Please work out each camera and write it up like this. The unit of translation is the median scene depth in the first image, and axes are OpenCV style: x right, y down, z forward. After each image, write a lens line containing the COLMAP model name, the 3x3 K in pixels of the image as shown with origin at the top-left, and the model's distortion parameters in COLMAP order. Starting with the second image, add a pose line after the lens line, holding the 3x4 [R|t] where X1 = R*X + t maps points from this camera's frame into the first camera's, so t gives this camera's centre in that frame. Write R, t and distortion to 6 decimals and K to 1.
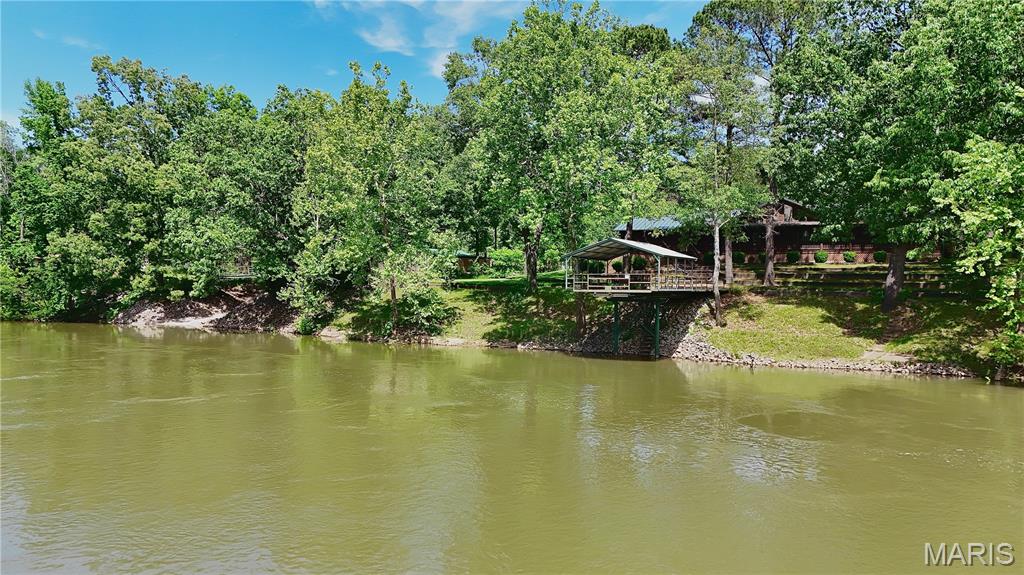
lens RADIAL K [[903.7, 0, 512.0], [0, 903.7, 287.5], [0, 0, 1]] dist [0.177643, -0.004807]
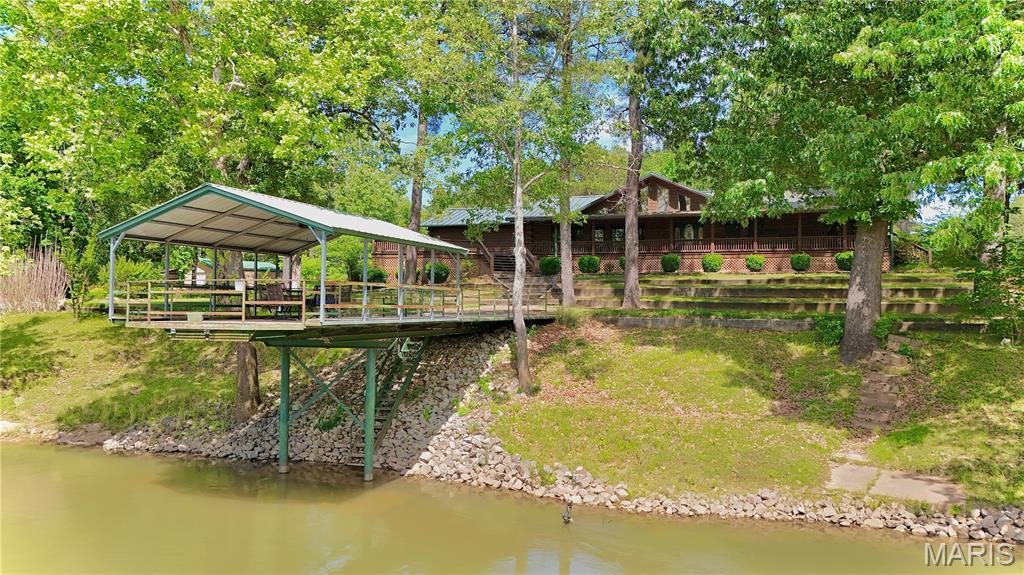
lens RADIAL K [[903.7, 0, 512.0], [0, 903.7, 287.5], [0, 0, 1]] dist [0.177643, -0.004807]
pose [[0.992680, -0.000085, 0.120775, 0.159226], [0.002991, 0.999710, -0.023880, -0.001970], [-0.120738, 0.024067, 0.992393, 0.513020]]
